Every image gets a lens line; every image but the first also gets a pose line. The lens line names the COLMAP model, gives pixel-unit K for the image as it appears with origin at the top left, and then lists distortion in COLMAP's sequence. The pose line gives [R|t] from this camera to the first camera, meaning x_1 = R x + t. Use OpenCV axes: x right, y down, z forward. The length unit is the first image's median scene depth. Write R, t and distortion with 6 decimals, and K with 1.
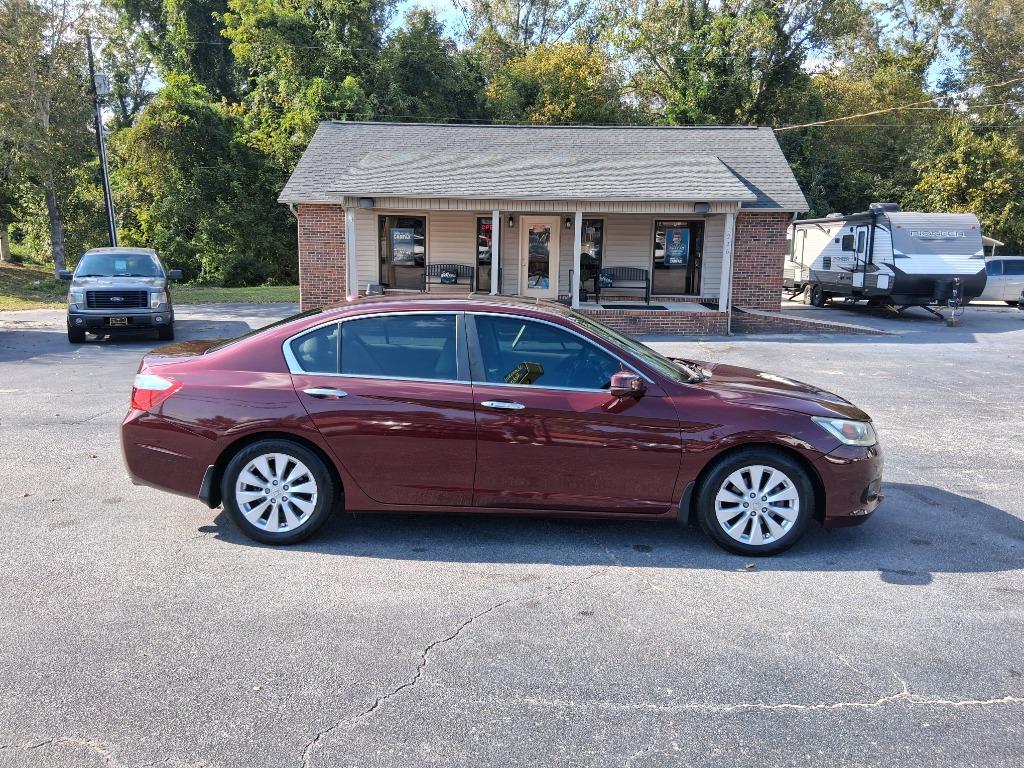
lens RADIAL K [[781.5, 0, 516.0], [0, 781.5, 382.2], [0, 0, 1]] dist [0.104019, -0.181100]
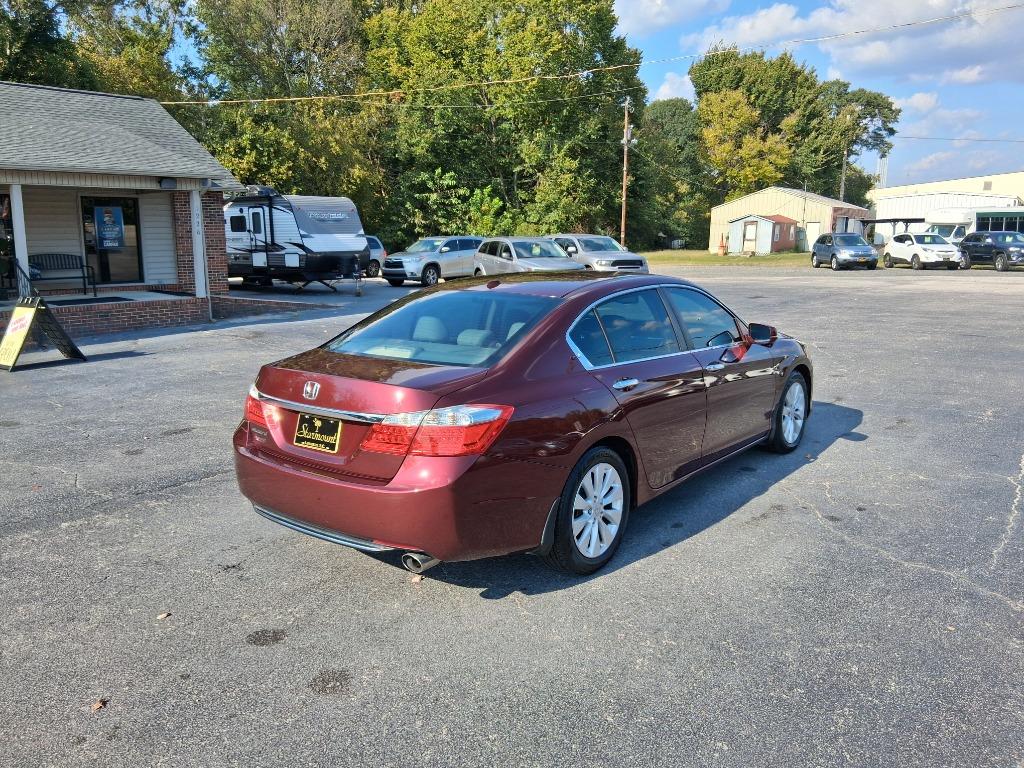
lens RADIAL K [[781.5, 0, 516.0], [0, 781.5, 382.2], [0, 0, 1]] dist [0.104019, -0.181100]
pose [[0.593440, -0.165558, 0.787667, -0.228871], [0.148745, 0.984319, 0.094825, -0.020765], [-0.791014, 0.060889, 0.608760, 0.123957]]
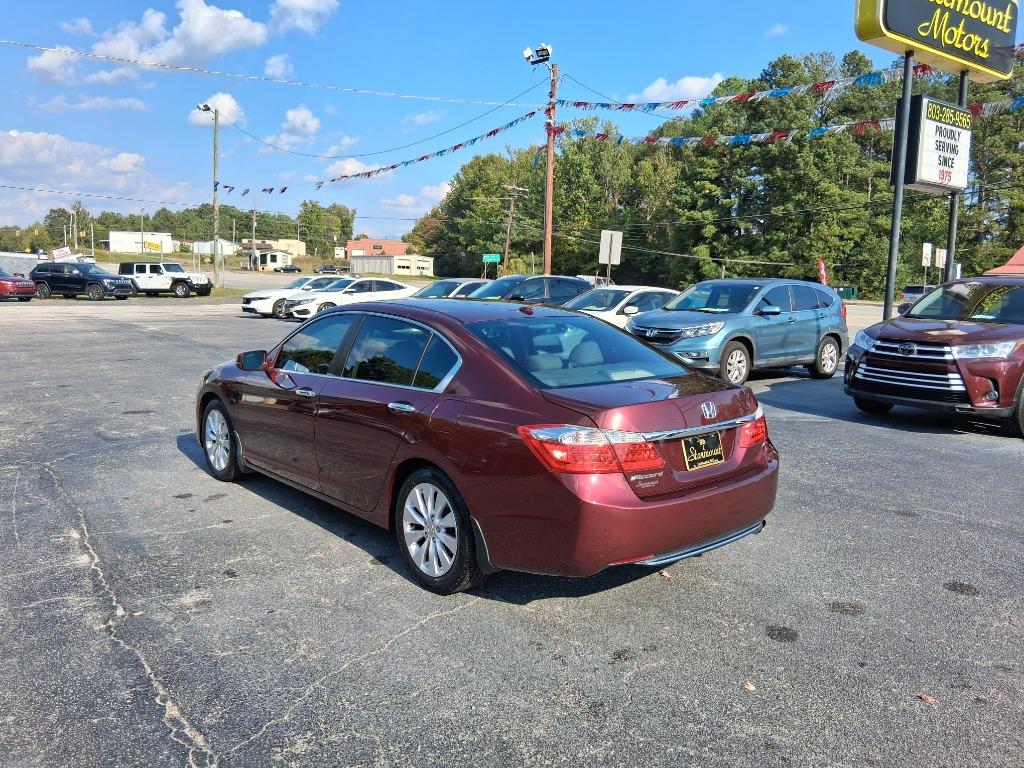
lens RADIAL K [[781.5, 0, 516.0], [0, 781.5, 382.2], [0, 0, 1]] dist [0.104019, -0.181100]
pose [[-0.686008, -0.125566, 0.716677, -0.218107], [0.088839, 0.963171, 0.253790, -0.066304], [-0.722150, 0.237771, -0.649587, 0.418743]]
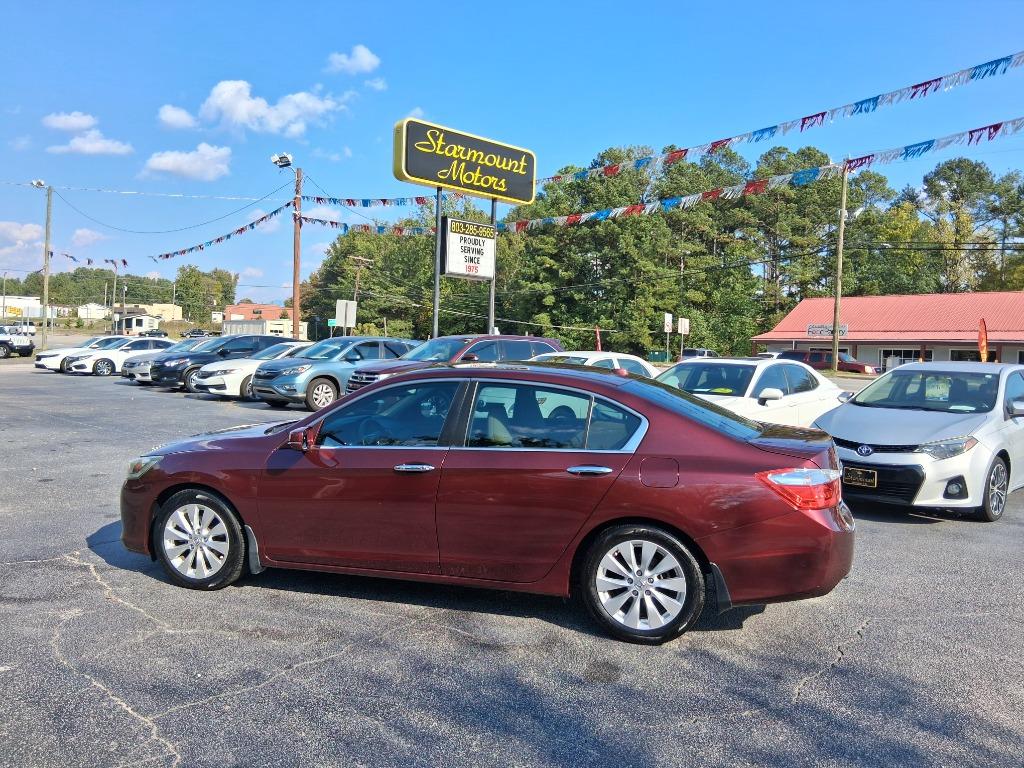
lens RADIAL K [[781.5, 0, 516.0], [0, 781.5, 382.2], [0, 0, 1]] dist [0.104019, -0.181100]
pose [[-0.770219, -0.063058, 0.634654, -0.590943], [0.070281, 0.980648, 0.182729, -0.068979], [-0.633895, 0.185346, -0.750882, 0.419133]]
